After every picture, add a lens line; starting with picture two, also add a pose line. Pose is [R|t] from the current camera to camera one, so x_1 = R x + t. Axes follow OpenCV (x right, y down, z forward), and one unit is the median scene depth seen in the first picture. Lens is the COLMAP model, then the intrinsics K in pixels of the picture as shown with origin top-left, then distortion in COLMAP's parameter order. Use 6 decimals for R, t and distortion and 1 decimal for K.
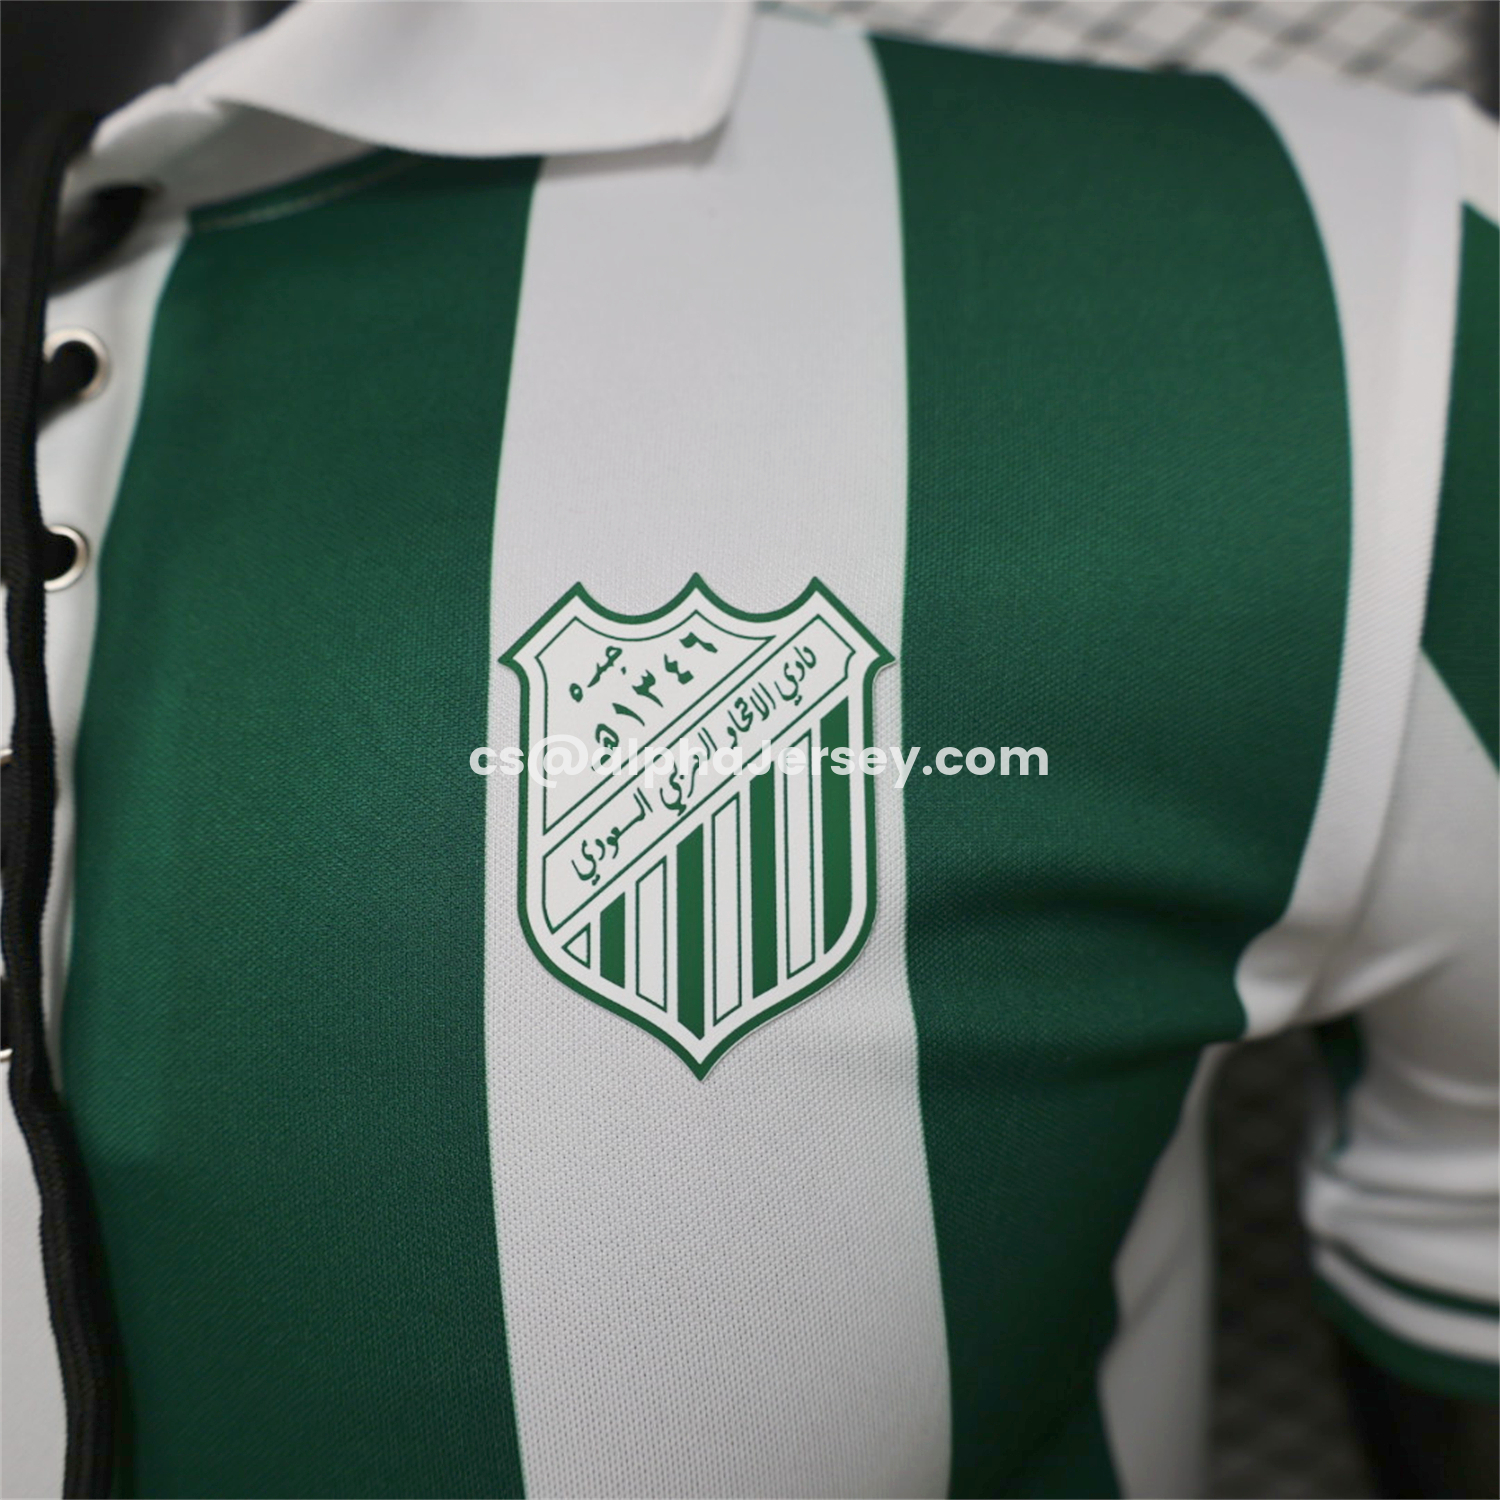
lens RADIAL K [[1661.6, 0, 750.0], [0, 1661.6, 750.0], [0, 0, 1]] dist [-0.007209, 0.003752]
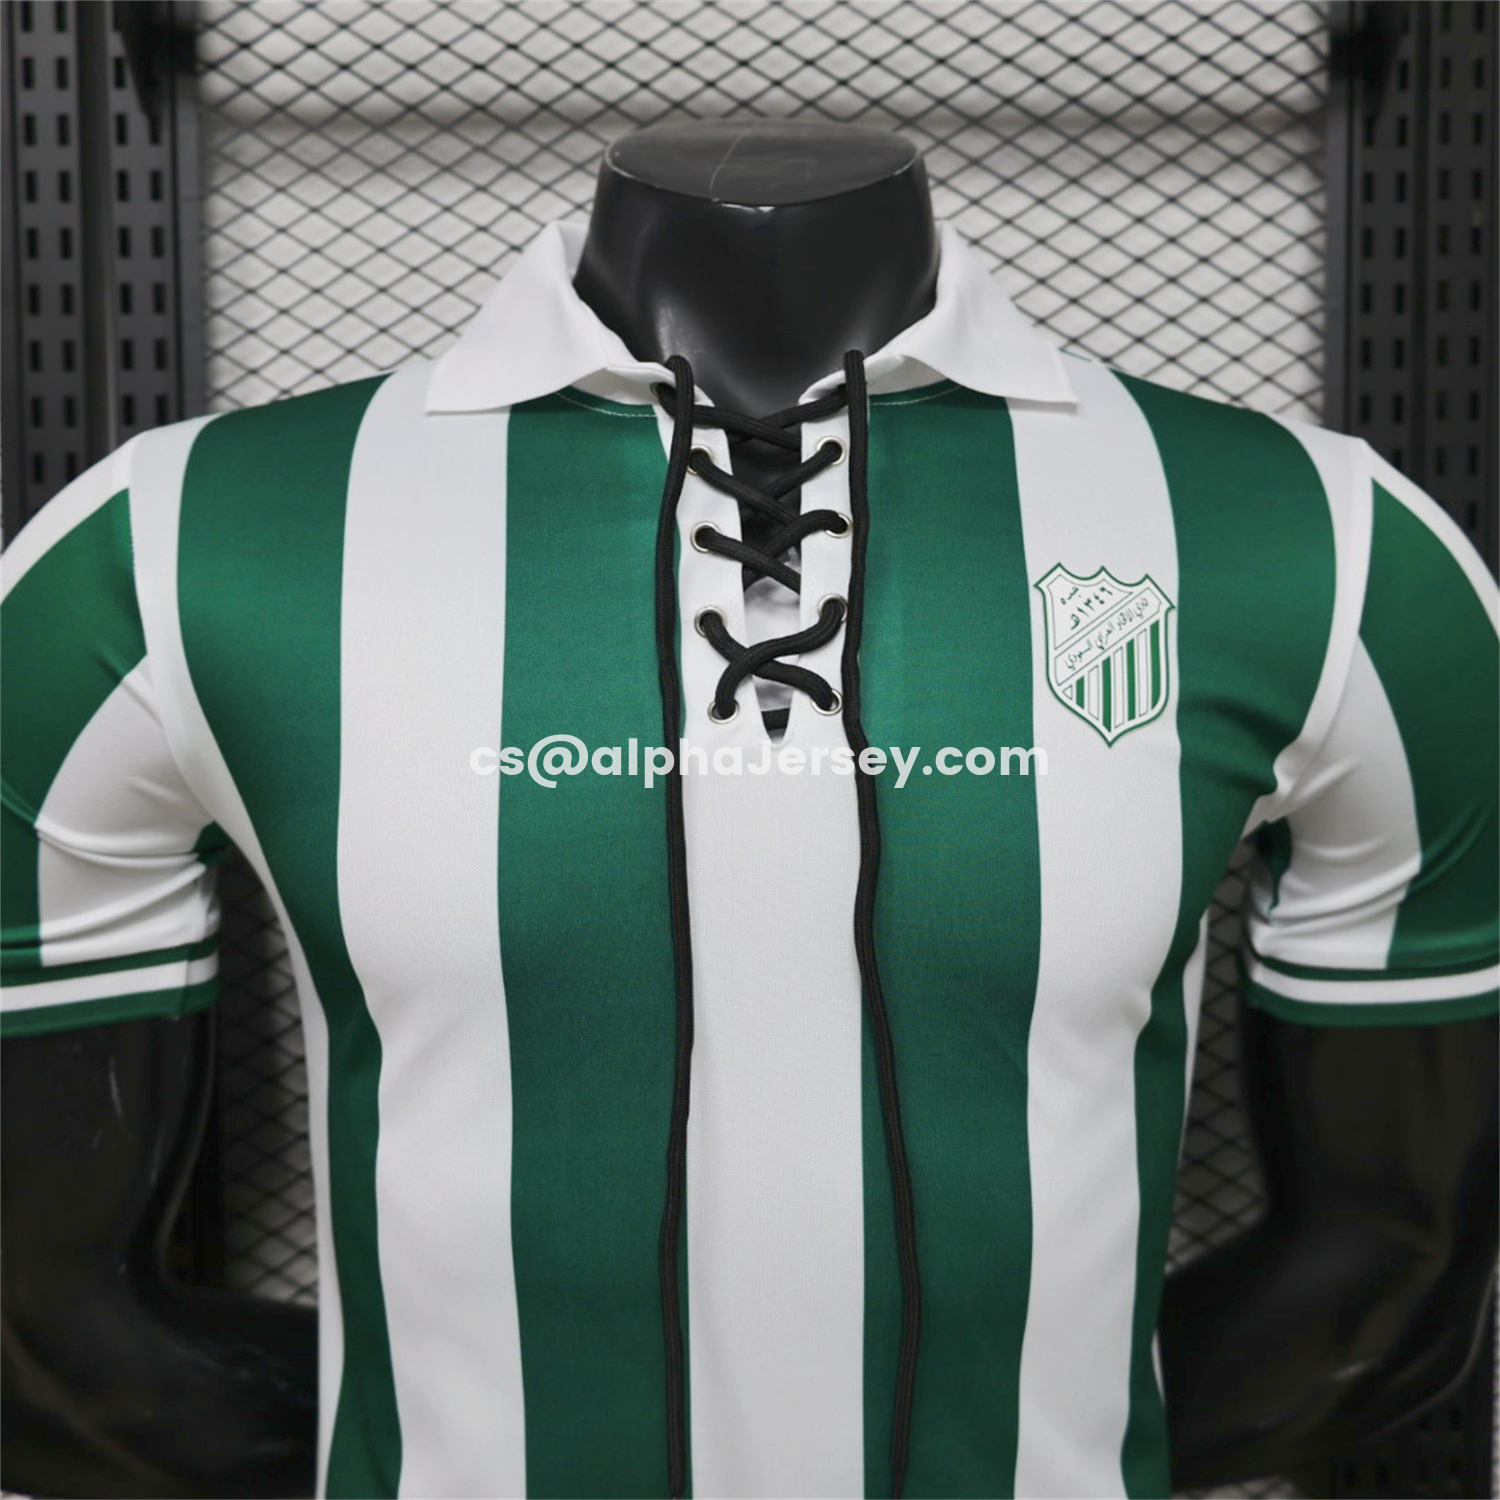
lens RADIAL K [[1661.6, 0, 750.0], [0, 1661.6, 750.0], [0, 0, 1]] dist [-0.007209, 0.003752]
pose [[0.975320, 0.125401, 0.181727, -1.012205], [-0.096105, 0.982113, -0.161919, 0.652026], [-0.198781, 0.140459, 0.969926, -1.360030]]
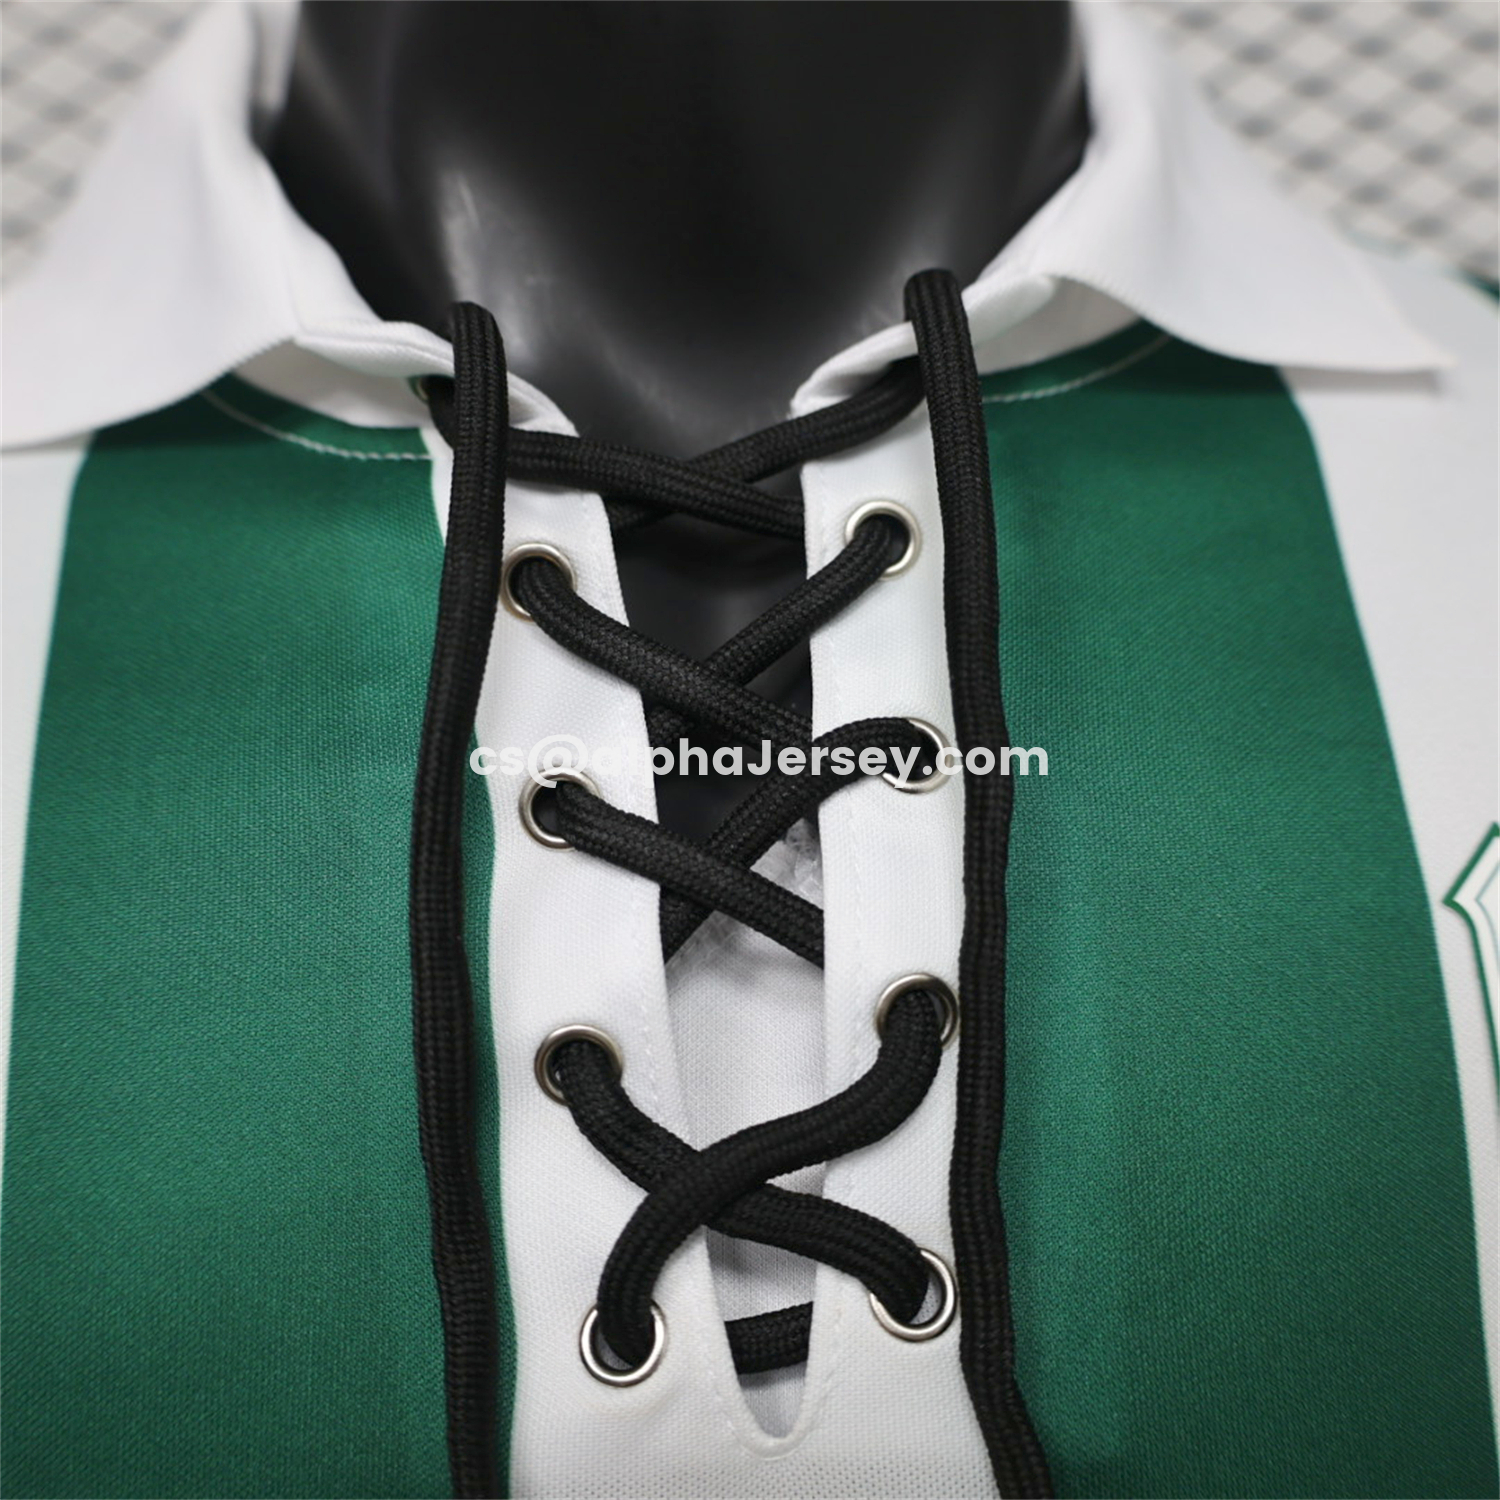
lens RADIAL K [[1708.2, 0, 747.9], [0, 1708.2, 832.1], [0, 0, 1]] dist [-0.006358, 0.009760]
pose [[0.976317, 0.064879, 0.206390, -0.748530], [-0.053051, 0.996644, -0.062342, -0.010680], [-0.209742, 0.049916, 0.976482, 0.124525]]
